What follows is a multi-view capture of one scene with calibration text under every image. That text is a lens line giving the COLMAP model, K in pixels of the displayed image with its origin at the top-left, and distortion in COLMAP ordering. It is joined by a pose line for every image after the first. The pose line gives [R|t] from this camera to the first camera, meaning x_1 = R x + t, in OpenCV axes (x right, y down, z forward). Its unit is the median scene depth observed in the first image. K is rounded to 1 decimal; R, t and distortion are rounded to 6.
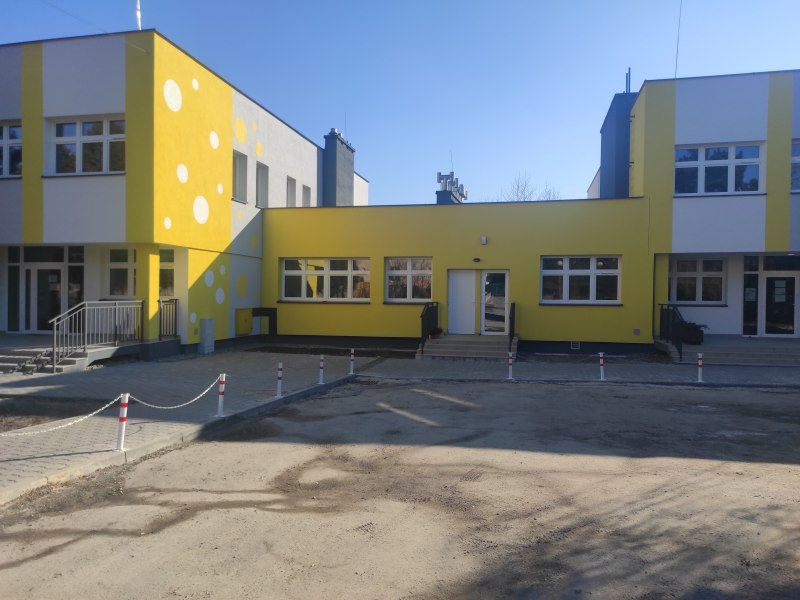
lens RADIAL K [[576.0, 0, 400.0], [0, 576.0, 300.0], [0, 0, 1]] dist [0.031905, -0.005067]
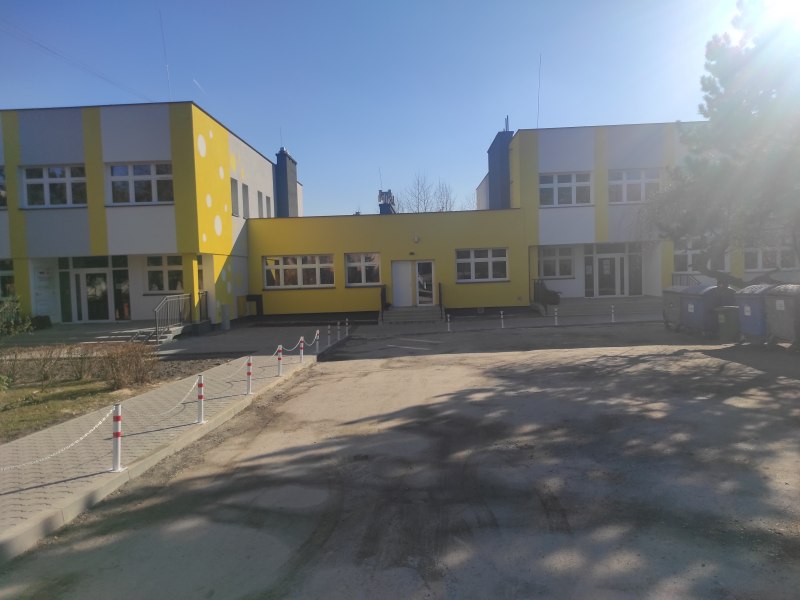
lens RADIAL K [[576.0, 0, 400.0], [0, 576.0, 300.0], [0, 0, 1]] dist [0.031905, -0.005067]
pose [[0.980053, -0.050705, 0.192160, -0.176858], [0.043609, 0.998208, 0.040985, -0.015650], [-0.193894, -0.031787, 0.980507, -0.394011]]
